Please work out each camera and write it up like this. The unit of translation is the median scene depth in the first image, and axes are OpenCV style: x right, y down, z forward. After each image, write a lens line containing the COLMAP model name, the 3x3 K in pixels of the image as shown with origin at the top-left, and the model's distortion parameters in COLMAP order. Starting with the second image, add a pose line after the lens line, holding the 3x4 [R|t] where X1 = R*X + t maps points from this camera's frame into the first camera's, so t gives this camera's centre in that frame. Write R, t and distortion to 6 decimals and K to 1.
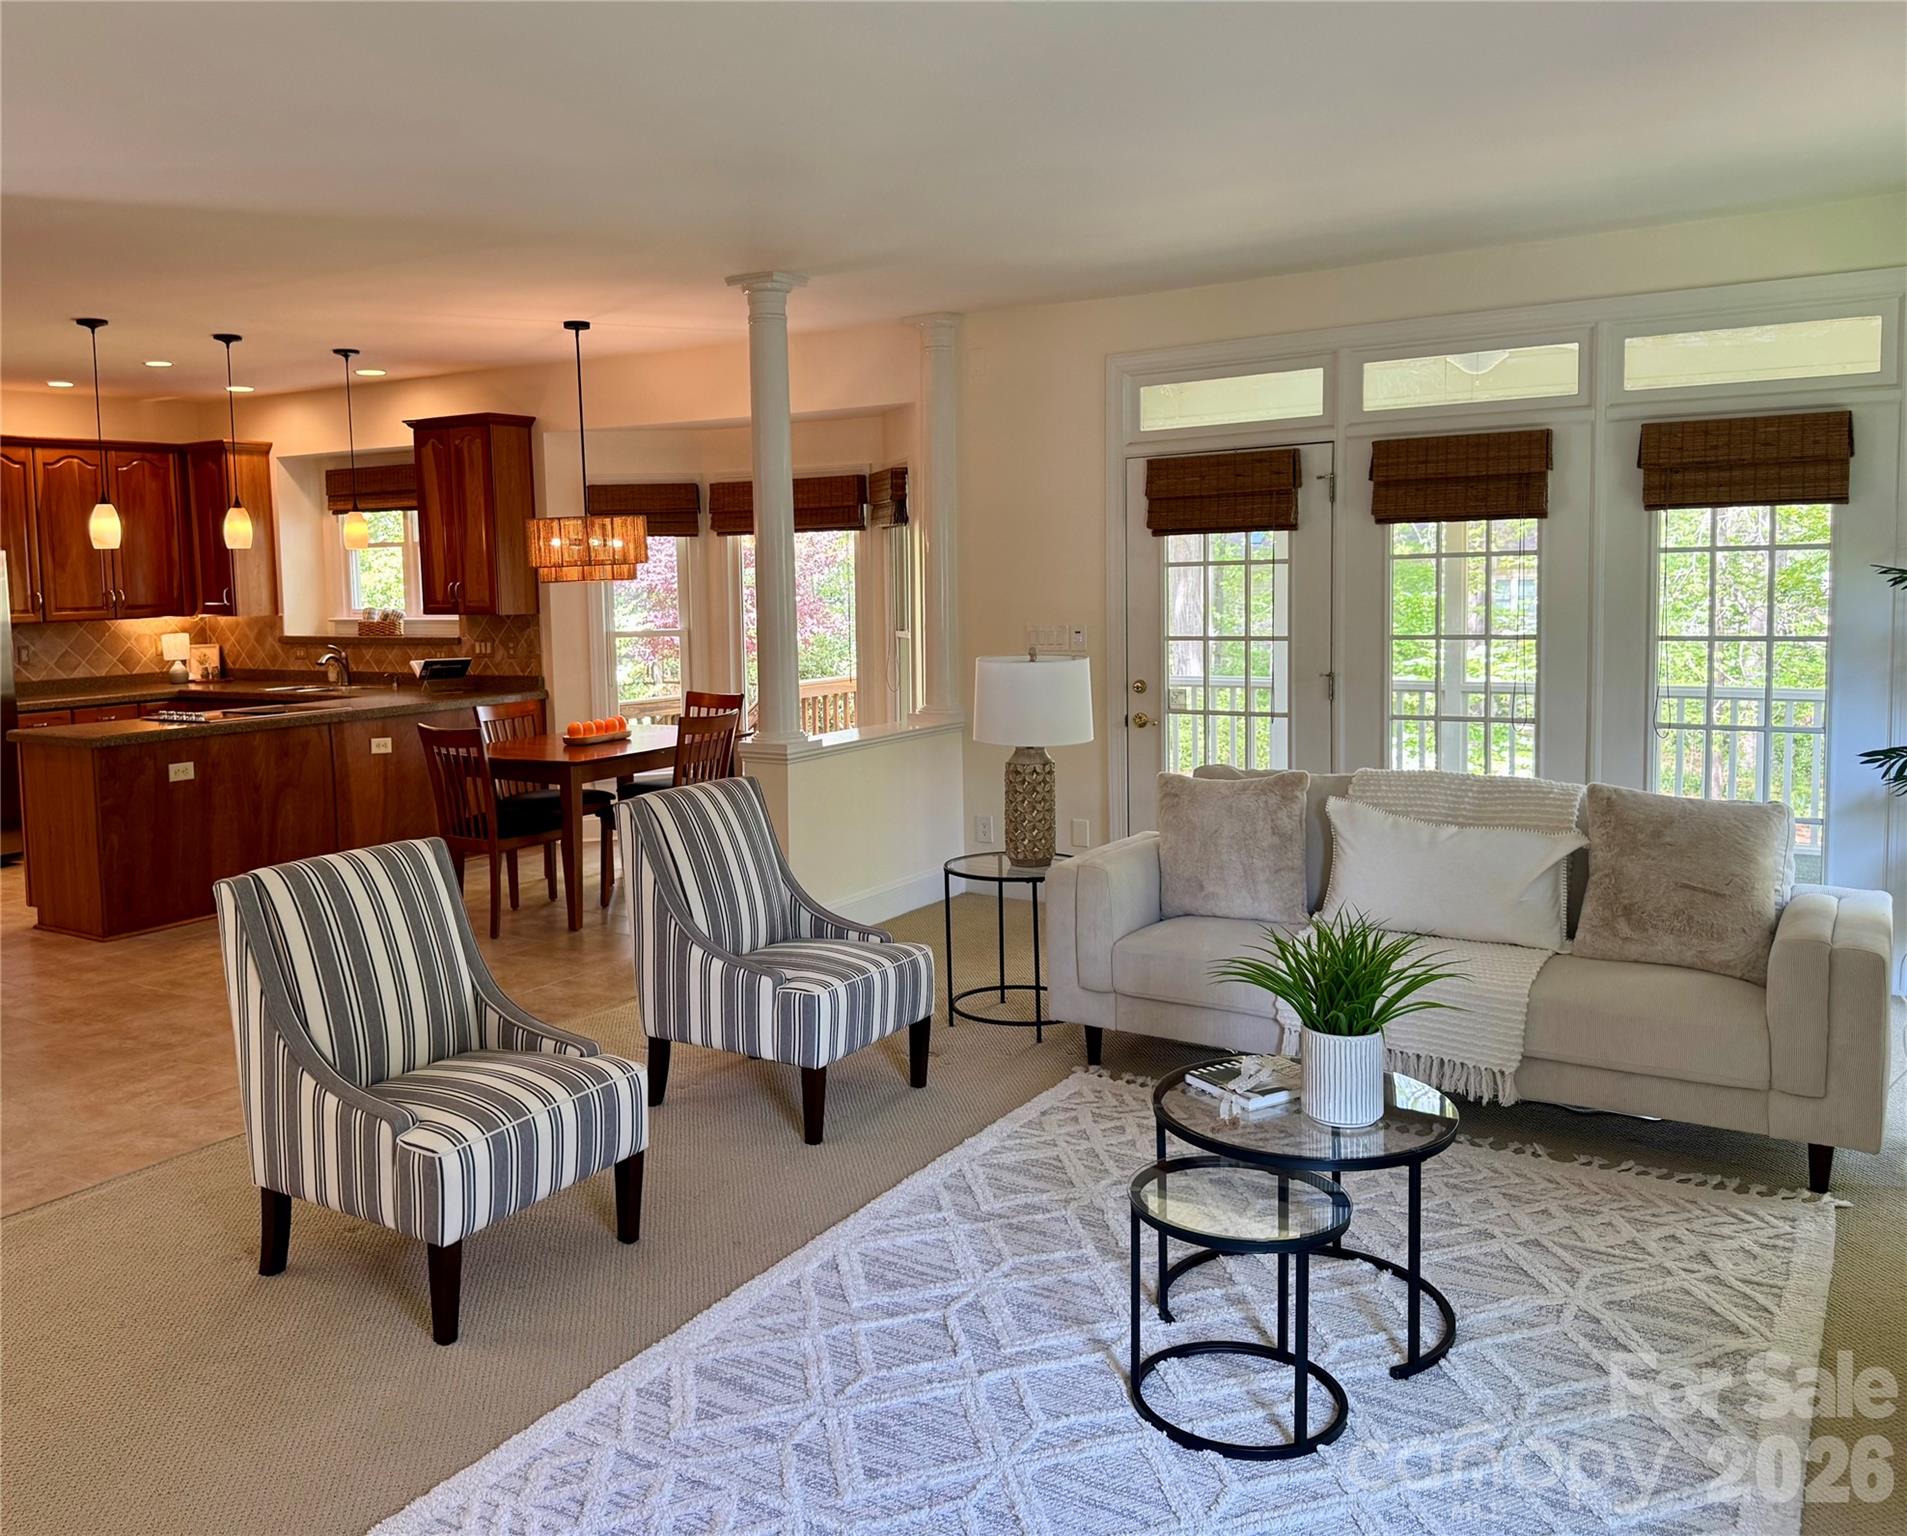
lens RADIAL K [[1577.3, 0, 869.4], [0, 1577.3, 701.6], [0, 0, 1]] dist [0.120173, -0.200796]
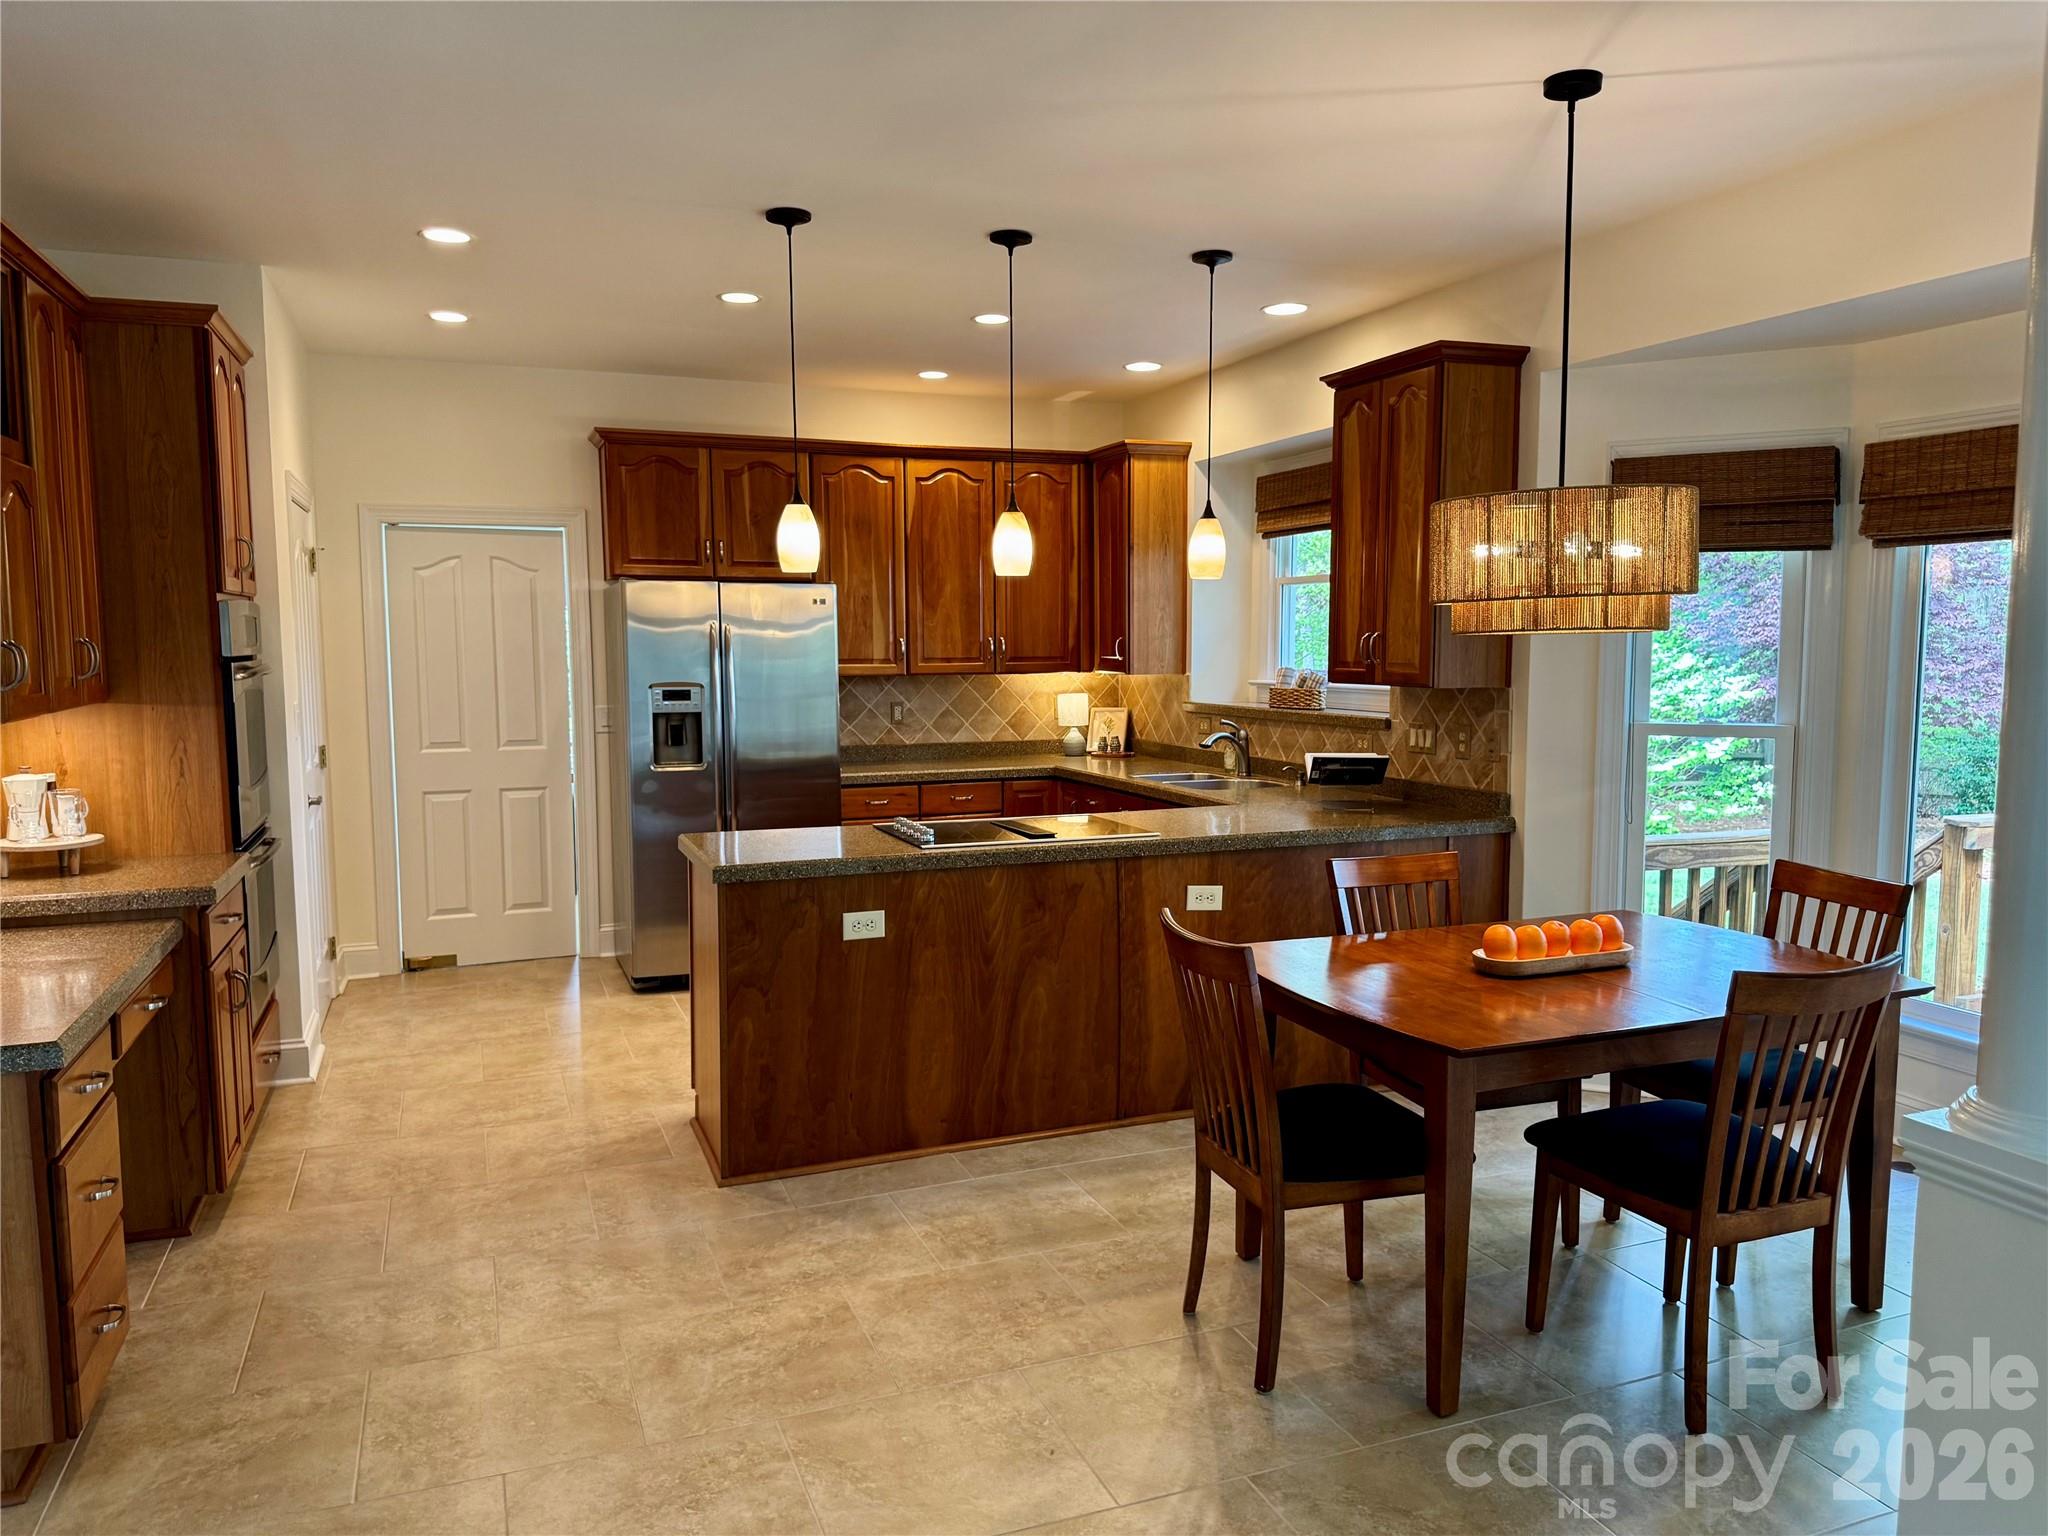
lens RADIAL K [[1437.3, 0, 1024.0], [0, 1437.3, 768.0], [0, 0, 1]] dist [0.141101, -0.242556]
pose [[0.819136, 0.071859, -0.569080, -0.056376], [-0.062123, 0.997400, 0.036524, -0.041483], [0.570225, 0.005434, 0.821470, 0.549133]]
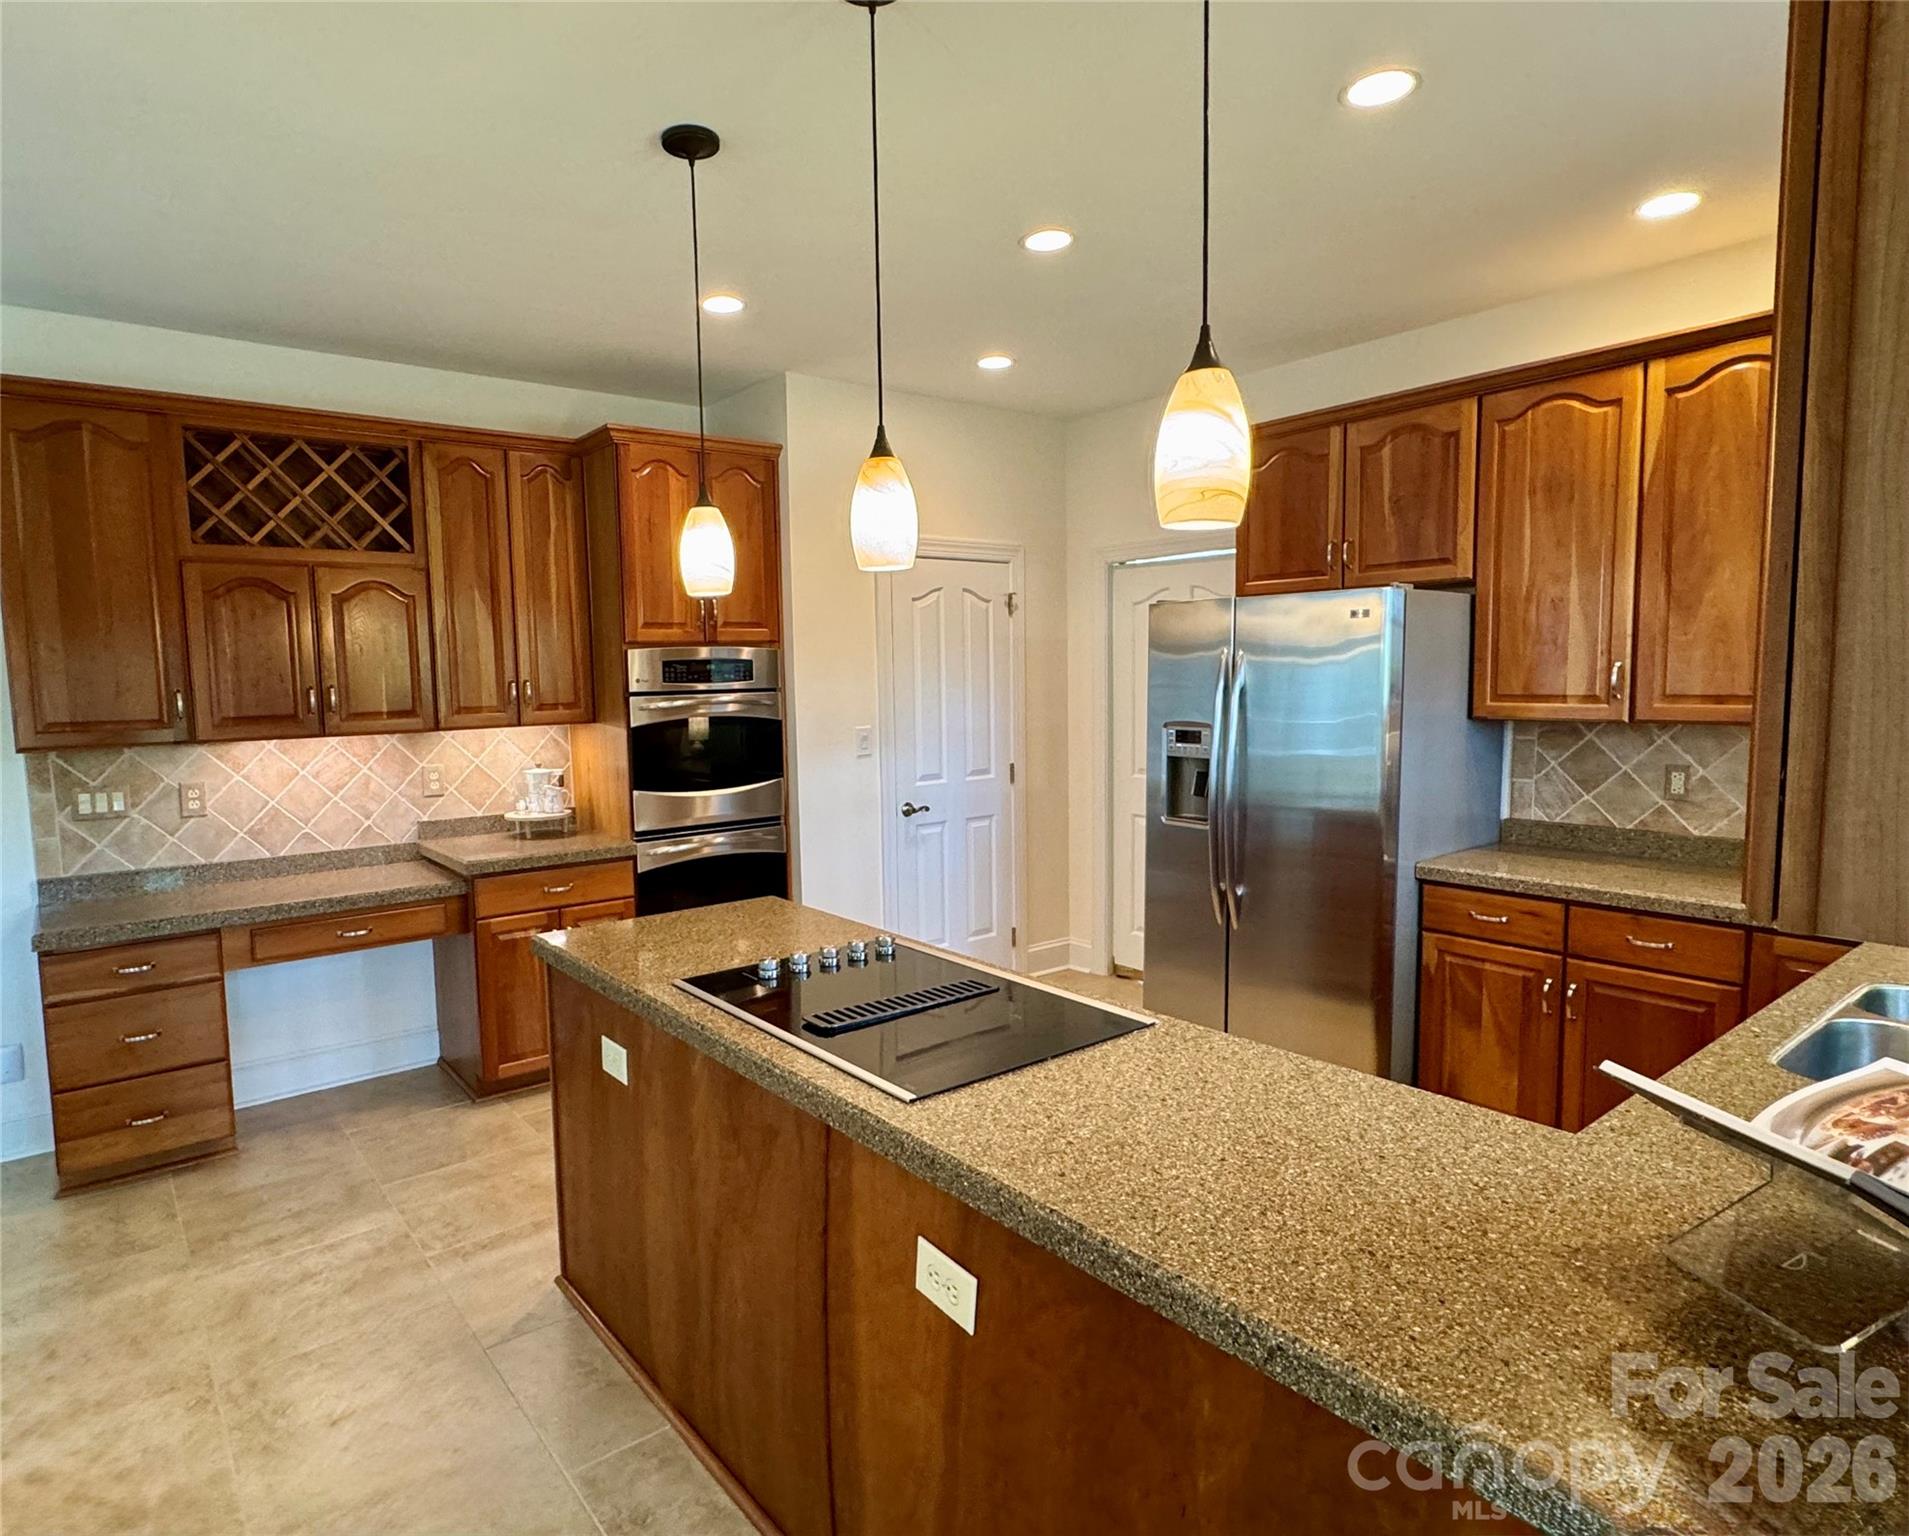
lens RADIAL K [[1074.6, 0, 883.6], [0, 1074.6, 765.4], [0, 0, 1]] dist [0.000563, 0.000443]
pose [[-0.329611, 0.110623, -0.937613, -0.159921], [-0.052445, 0.989433, 0.135173, -0.088007], [0.942659, 0.093728, -0.320327, 1.135241]]
